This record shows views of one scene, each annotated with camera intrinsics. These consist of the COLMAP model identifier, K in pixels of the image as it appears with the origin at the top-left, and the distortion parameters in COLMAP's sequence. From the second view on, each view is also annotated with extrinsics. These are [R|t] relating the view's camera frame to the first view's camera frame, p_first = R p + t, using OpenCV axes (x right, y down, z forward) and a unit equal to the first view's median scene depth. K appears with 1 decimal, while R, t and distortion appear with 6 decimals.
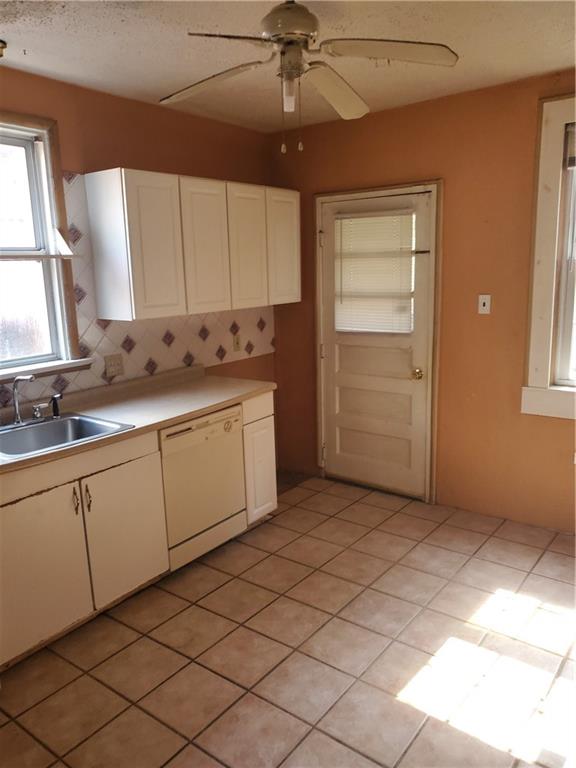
lens RADIAL K [[593.6, 0, 283.1], [0, 593.6, 391.0], [0, 0, 1]] dist [0.072694, -0.158205]
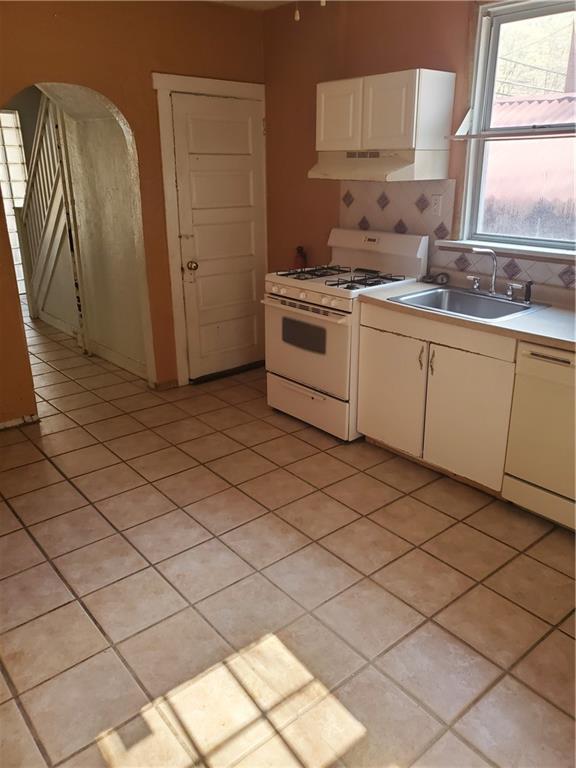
lens RADIAL K [[590.5, 0, 288.0], [0, 590.5, 384.0], [0, 0, 1]] dist [-0.004339, -0.002193]
pose [[-0.218493, 0.370973, -0.902574, 0.733710], [-0.189652, 0.891143, 0.412185, -0.186909], [0.957232, 0.261234, -0.124353, 0.869265]]
